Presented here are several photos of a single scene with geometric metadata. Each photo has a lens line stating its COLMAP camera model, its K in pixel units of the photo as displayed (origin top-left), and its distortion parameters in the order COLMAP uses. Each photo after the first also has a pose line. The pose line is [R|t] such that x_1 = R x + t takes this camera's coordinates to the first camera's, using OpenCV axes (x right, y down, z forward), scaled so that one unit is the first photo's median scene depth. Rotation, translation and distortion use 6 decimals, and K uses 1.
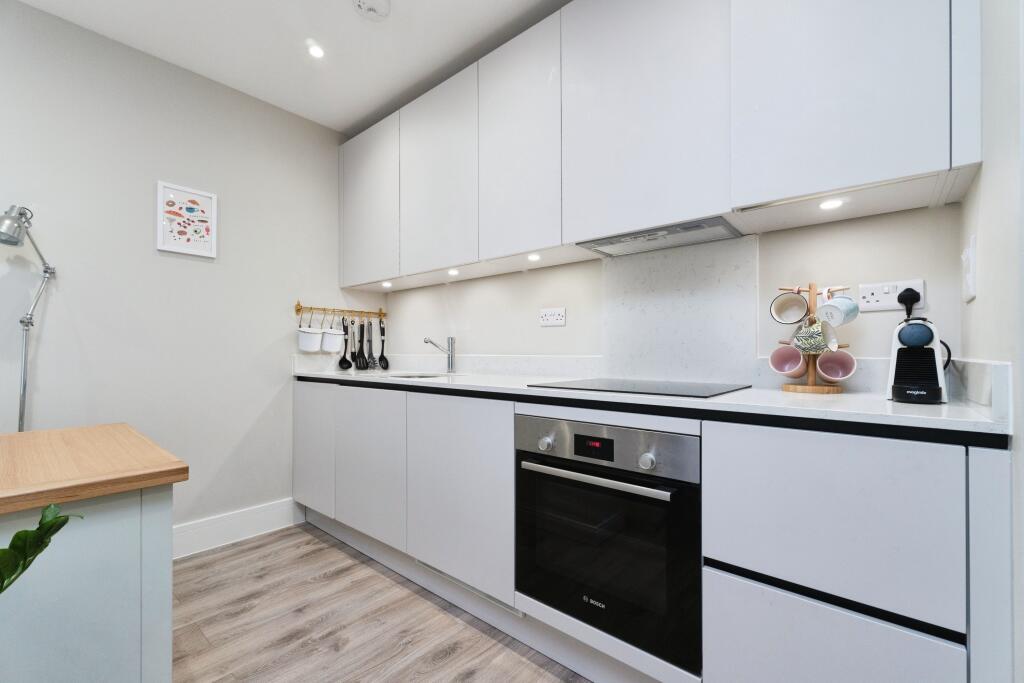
lens RADIAL K [[434.0, 0, 505.7], [0, 434.0, 352.4], [0, 0, 1]] dist [0.010494, -0.000661]
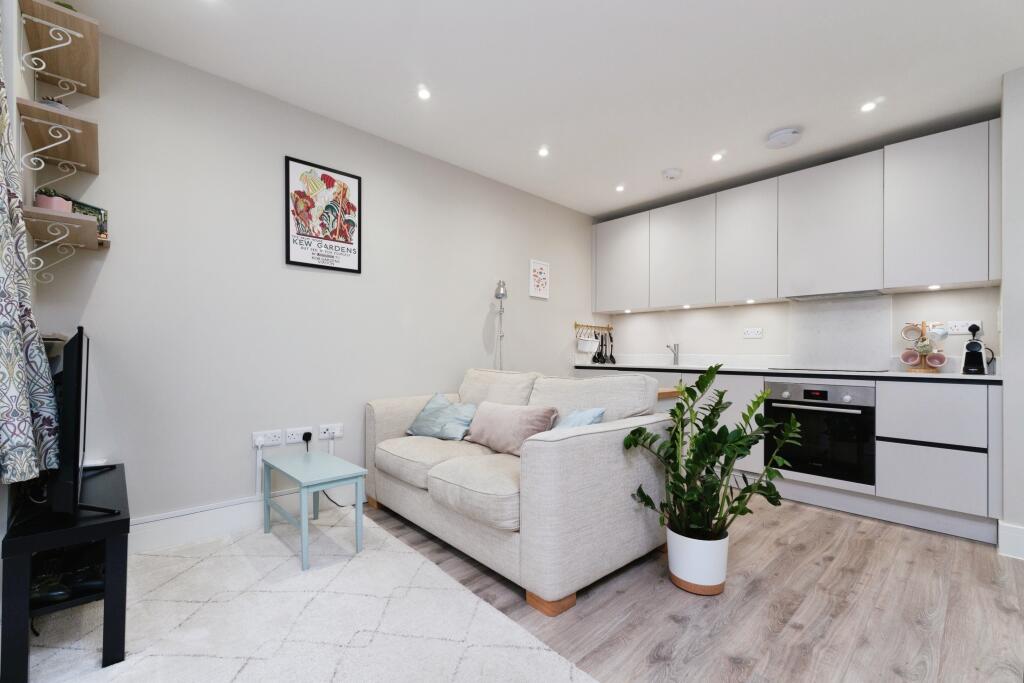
lens RADIAL K [[434.0, 0, 506.9], [0, 434.0, 352.3], [0, 0, 1]] dist [0.010494, -0.000661]
pose [[0.993548, 0.011165, -0.112857, -0.686820], [-0.012050, 0.999902, -0.007169, 0.020908], [0.112766, 0.008483, 0.993585, -0.863122]]
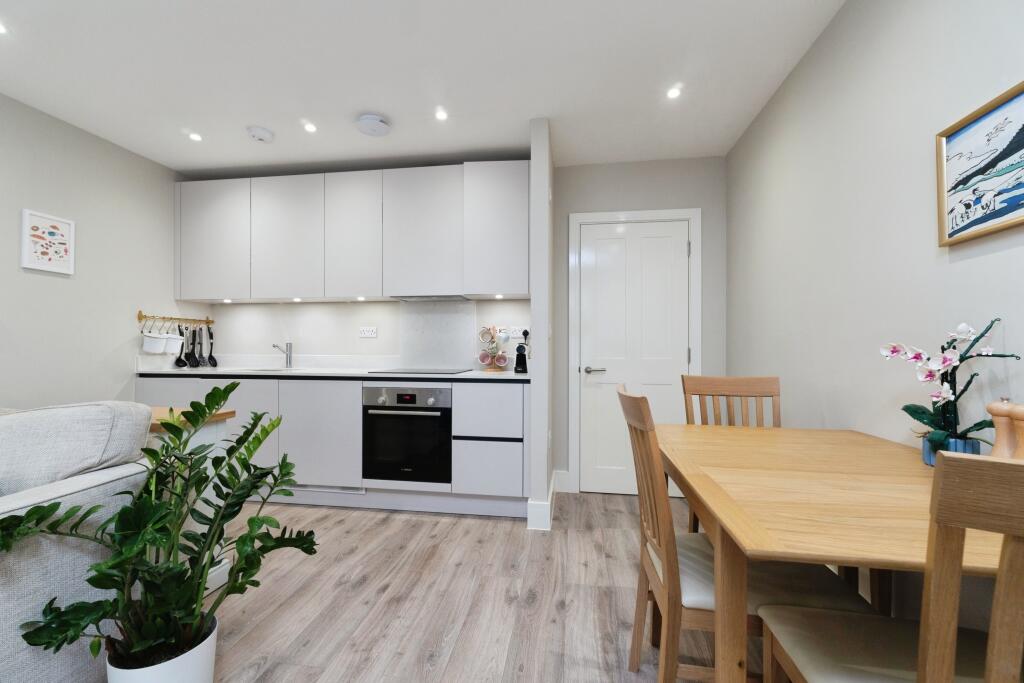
lens RADIAL K [[434.0, 0, 508.6], [0, 434.0, 343.4], [0, 0, 1]] dist [0.010494, -0.000661]
pose [[0.848065, 0.007821, 0.529835, -0.318251], [-0.003148, 0.999948, -0.009723, -0.025146], [-0.529883, 0.006578, 0.848045, -0.687065]]
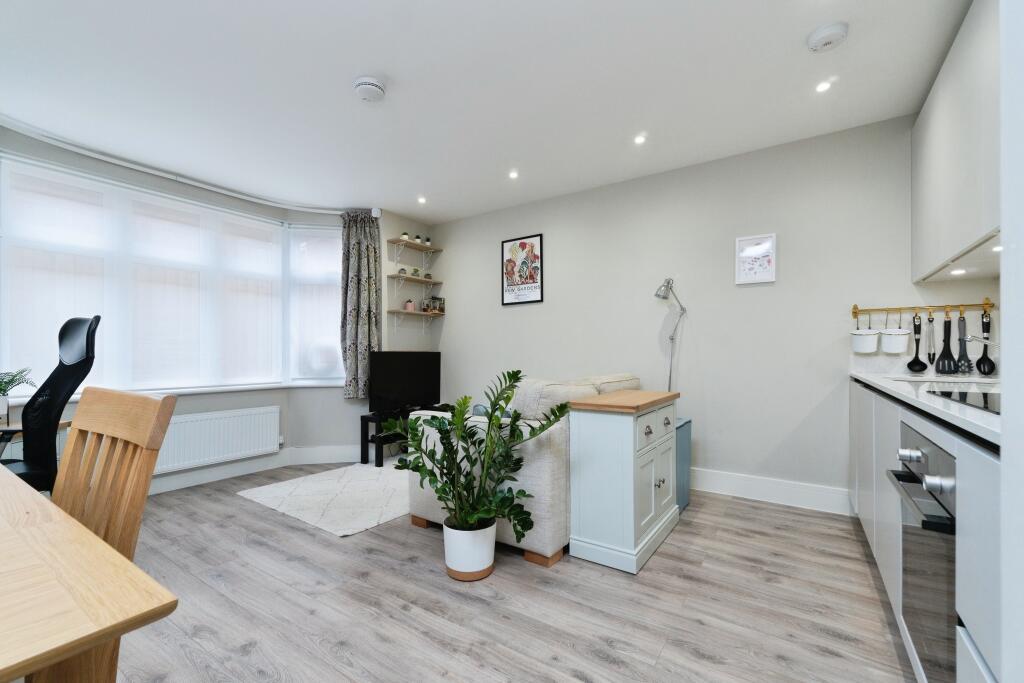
lens RADIAL K [[434.0, 0, 504.2], [0, 434.0, 355.4], [0, 0, 1]] dist [0.010494, -0.000661]
pose [[0.115361, 0.002838, -0.993320, 0.587261], [0.000868, 0.999995, 0.002958, 0.000267], [0.993323, -0.001203, 0.115358, 0.047516]]
